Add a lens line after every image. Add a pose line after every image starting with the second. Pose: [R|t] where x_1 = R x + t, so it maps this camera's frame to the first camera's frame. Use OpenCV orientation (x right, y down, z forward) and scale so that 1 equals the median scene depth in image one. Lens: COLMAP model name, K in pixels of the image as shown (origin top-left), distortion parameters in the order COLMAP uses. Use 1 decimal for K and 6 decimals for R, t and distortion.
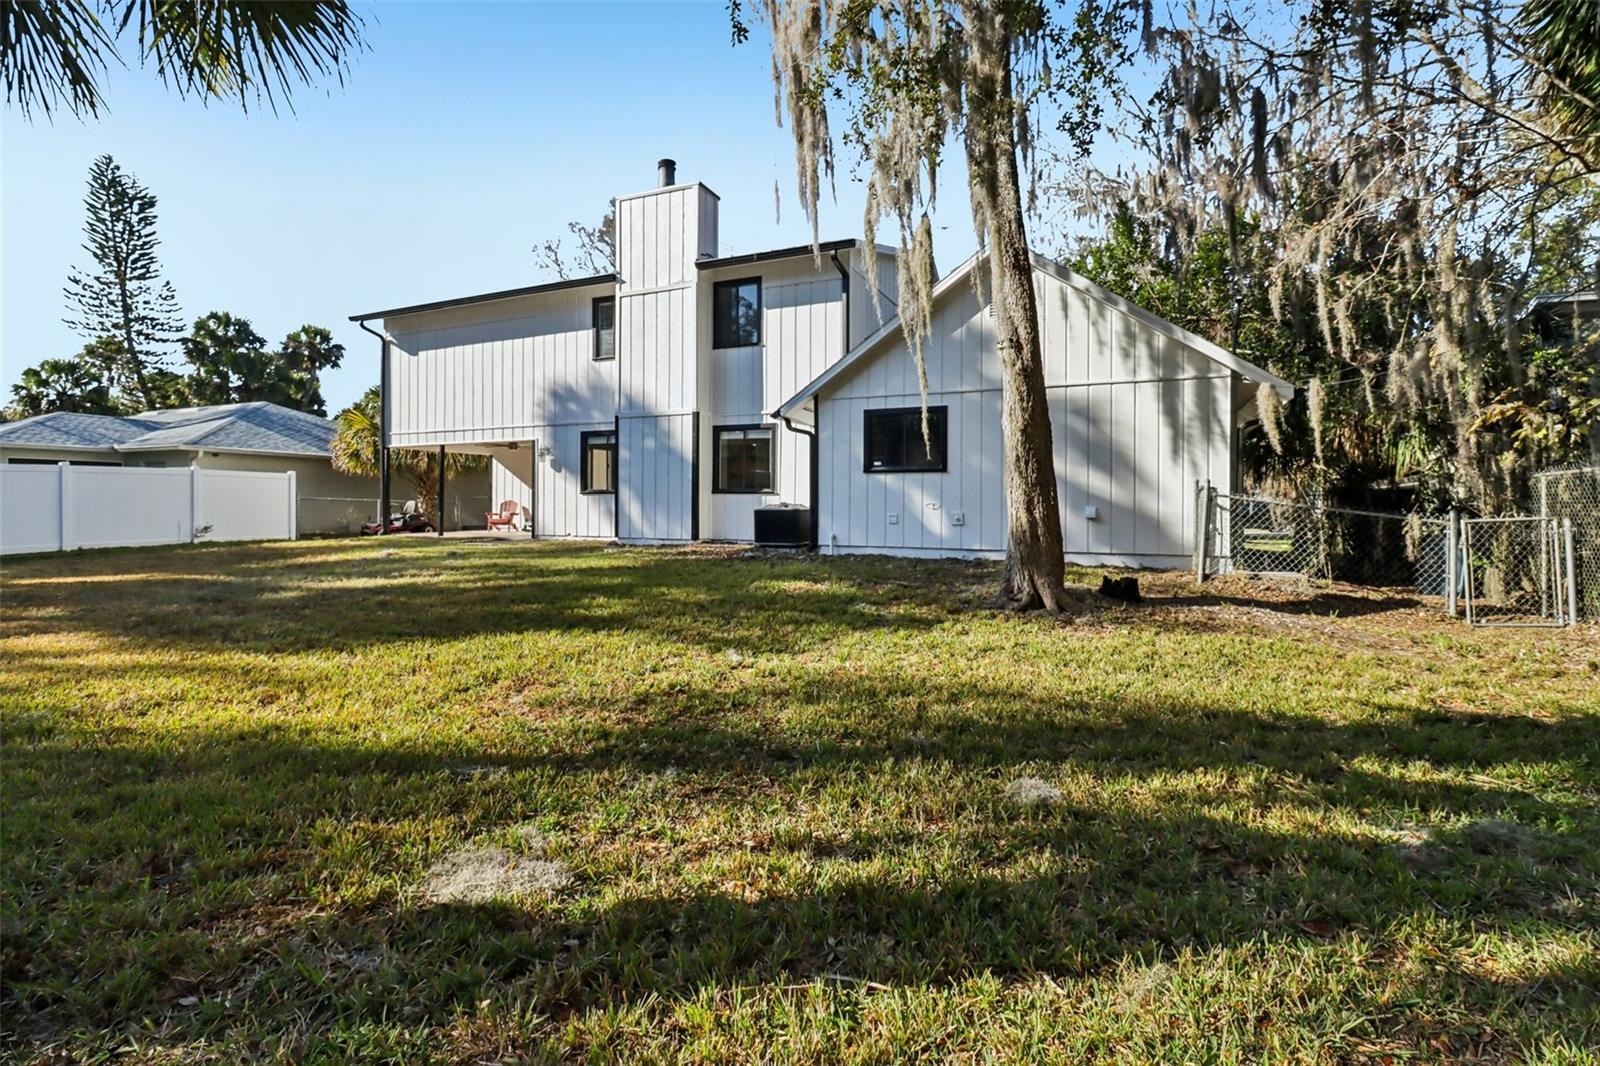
lens RADIAL K [[751.7, 0, 800.0], [0, 751.7, 533.0], [0, 0, 1]] dist [-0.019293, -0.000077]
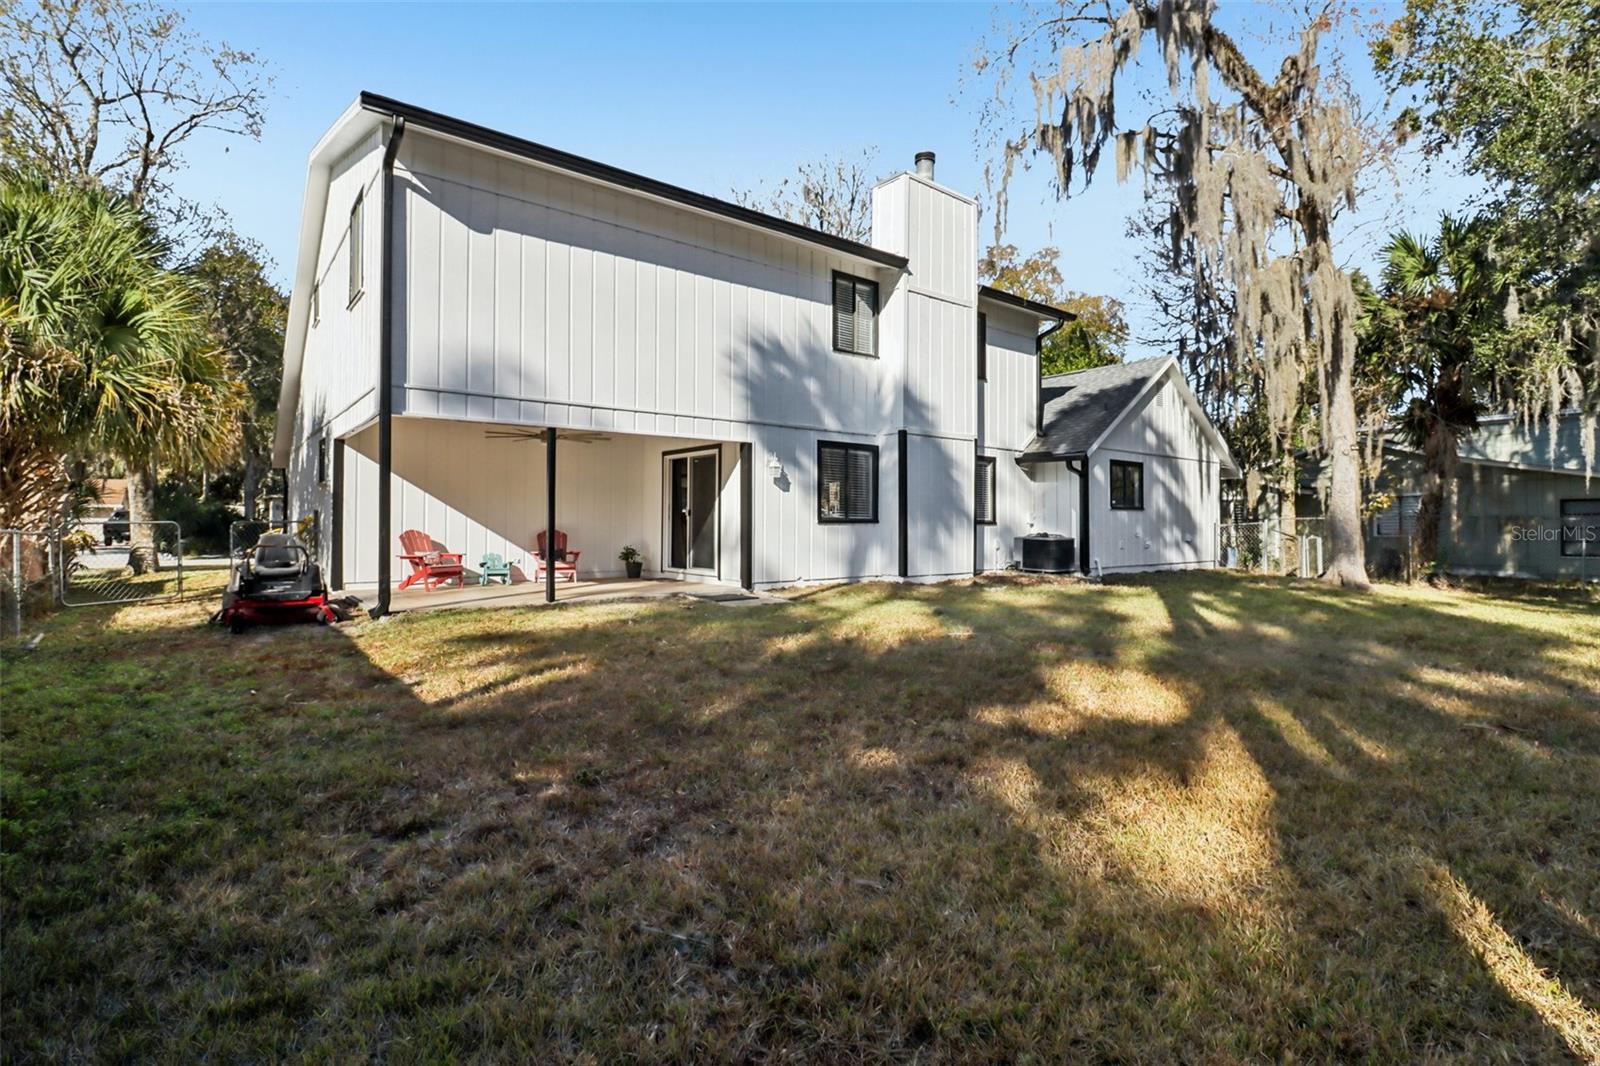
lens RADIAL K [[747.7, 0, 798.9], [0, 747.7, 513.3], [0, 0, 1]] dist [-0.016131, -0.000446]
pose [[0.459714, 0.010132, 0.888009, -1.064187], [0.034301, 0.998986, -0.029156, -0.044945], [-0.887404, 0.043863, 0.458900, 0.756598]]
